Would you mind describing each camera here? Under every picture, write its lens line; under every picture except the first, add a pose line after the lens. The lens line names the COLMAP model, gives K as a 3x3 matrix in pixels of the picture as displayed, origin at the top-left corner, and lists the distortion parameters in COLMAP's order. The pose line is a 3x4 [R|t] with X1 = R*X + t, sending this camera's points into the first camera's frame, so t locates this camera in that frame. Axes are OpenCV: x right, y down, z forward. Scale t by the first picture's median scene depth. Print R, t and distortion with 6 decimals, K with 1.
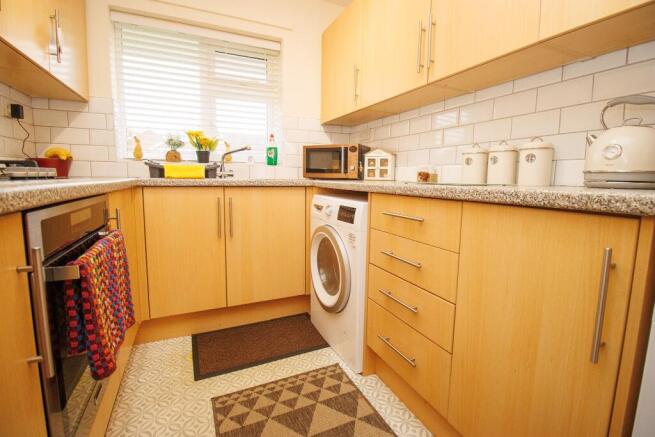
lens RADIAL K [[302.7, 0, 327.8], [0, 302.7, 214.0], [0, 0, 1]] dist [-0.010192, -0.003427]
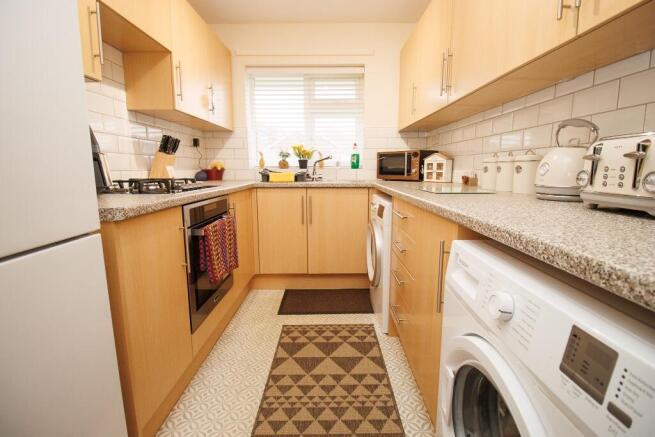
lens RADIAL K [[302.7, 0, 330.0], [0, 302.7, 217.3], [0, 0, 1]] dist [-0.010192, -0.003427]
pose [[0.908047, 0.050843, -0.415772, 0.340673], [-0.035767, 0.998392, 0.043975, -0.018878], [0.417339, -0.025061, 0.908405, -0.231270]]
